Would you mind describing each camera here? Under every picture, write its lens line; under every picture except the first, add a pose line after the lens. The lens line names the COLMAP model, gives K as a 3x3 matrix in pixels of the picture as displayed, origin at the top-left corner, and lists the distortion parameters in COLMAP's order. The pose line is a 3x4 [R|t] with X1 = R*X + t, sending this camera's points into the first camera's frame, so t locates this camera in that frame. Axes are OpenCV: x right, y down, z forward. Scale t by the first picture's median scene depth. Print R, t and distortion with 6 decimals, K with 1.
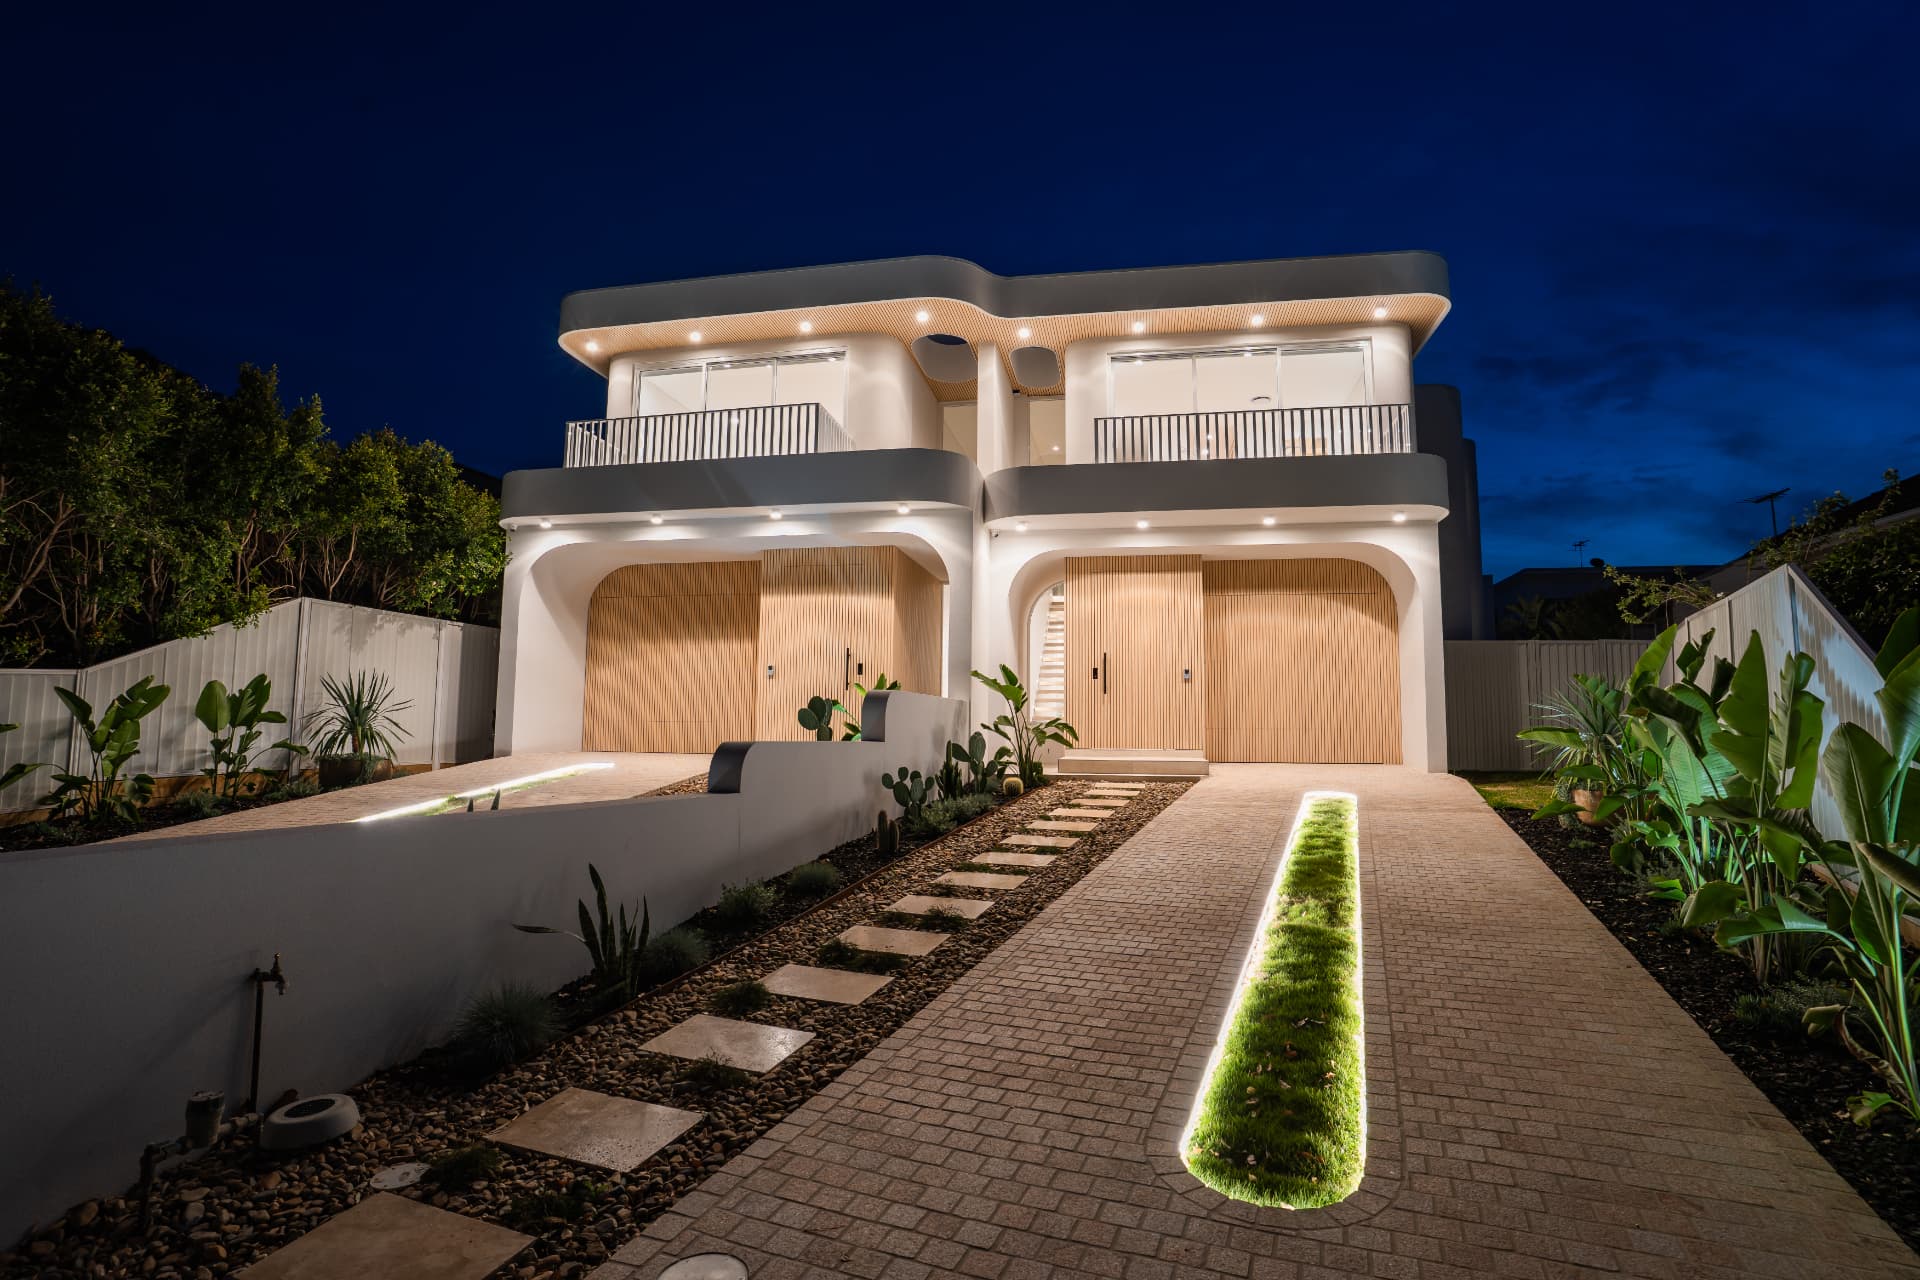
lens RADIAL K [[953.4, 0, 960.0], [0, 953.4, 640.0], [0, 0, 1]] dist [-0.066983, 0.033021]
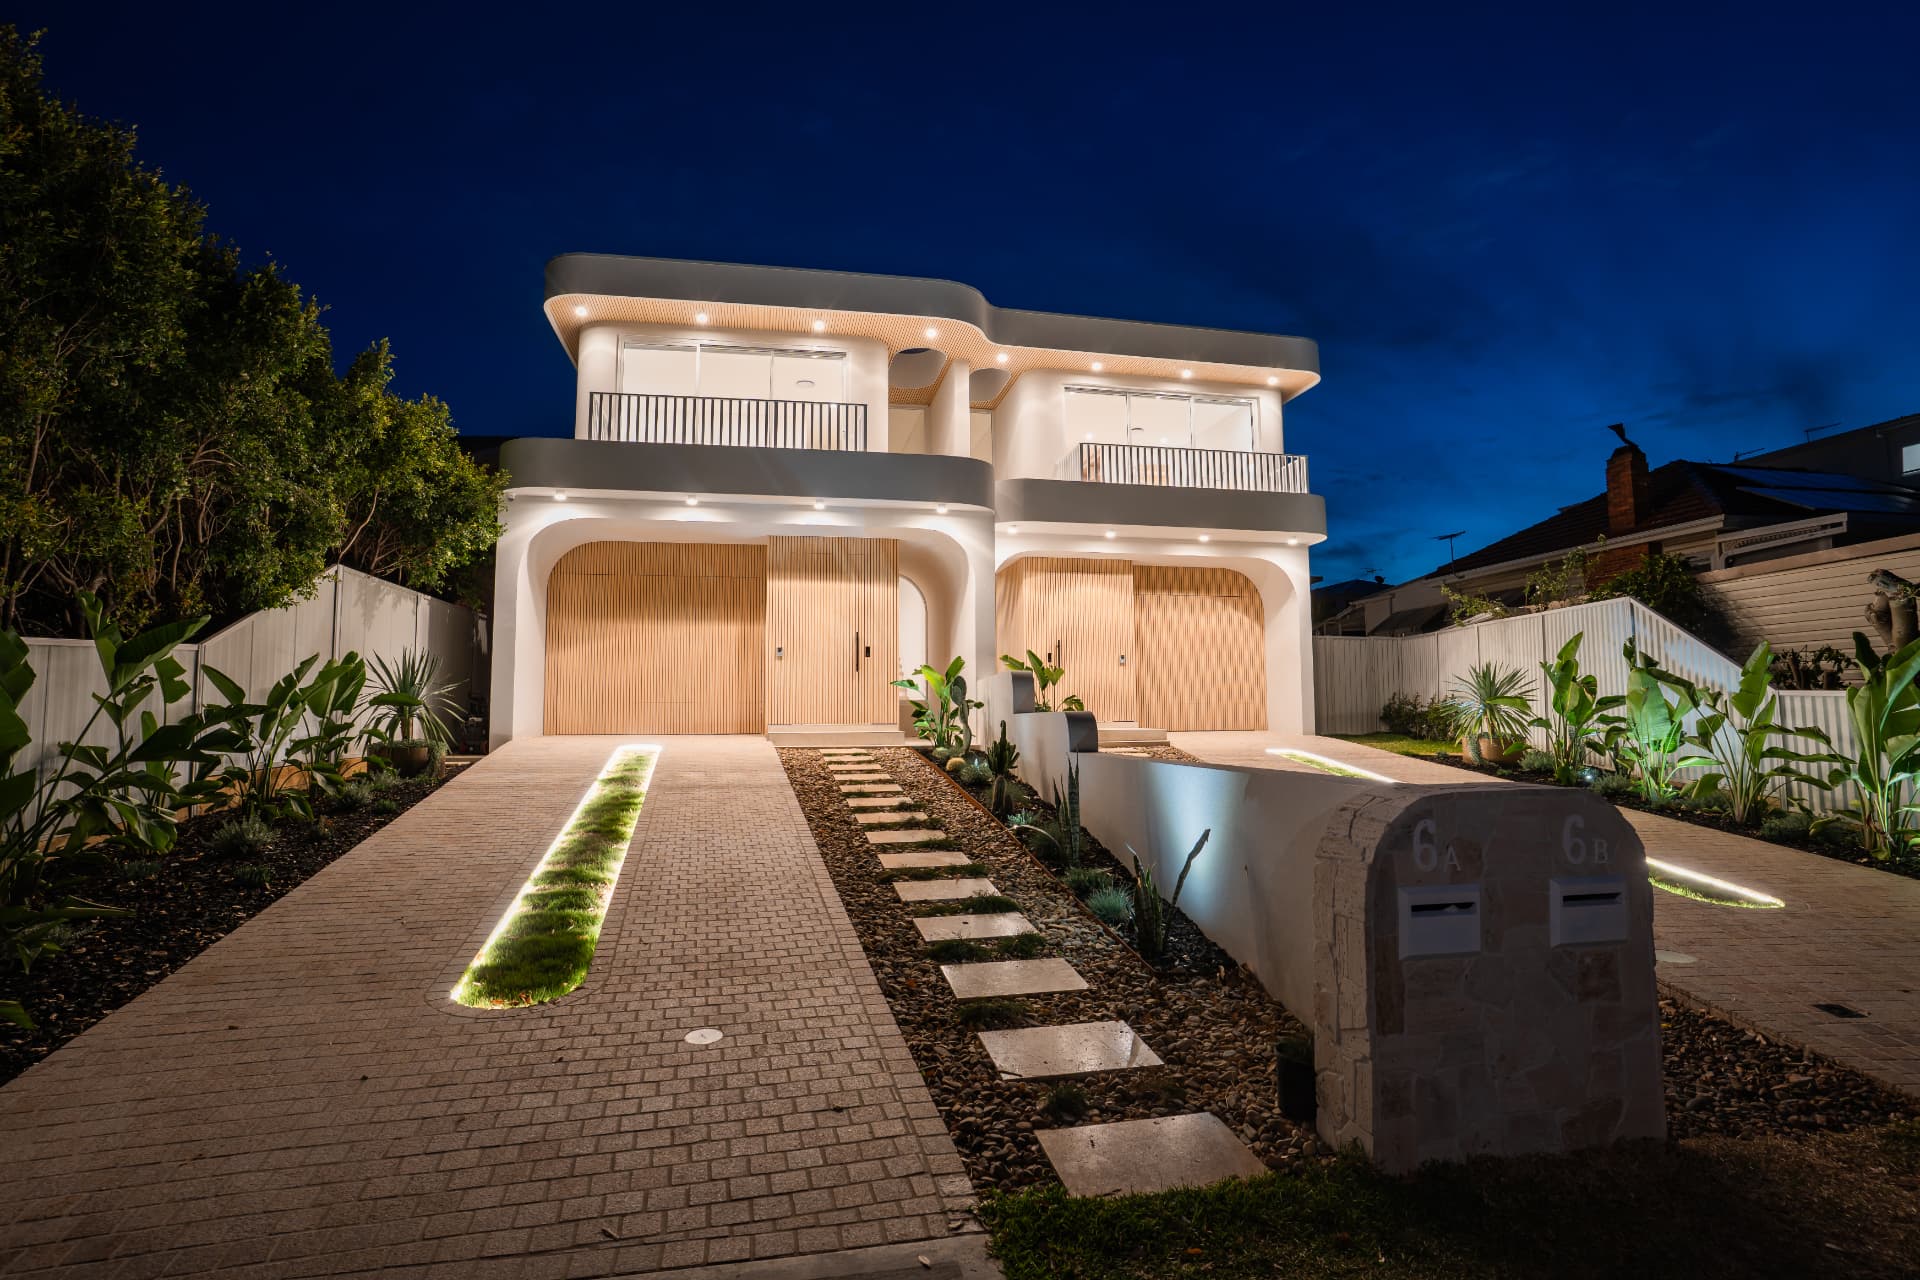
lens RADIAL K [[916.6, 0, 960.0], [0, 916.6, 640.0], [0, 0, 1]] dist [-0.062705, 0.026538]
pose [[0.925072, 0.014716, 0.379508, -0.398978], [-0.024366, 0.999490, 0.020638, -0.006650], [-0.379010, -0.028339, 0.924958, -0.003050]]
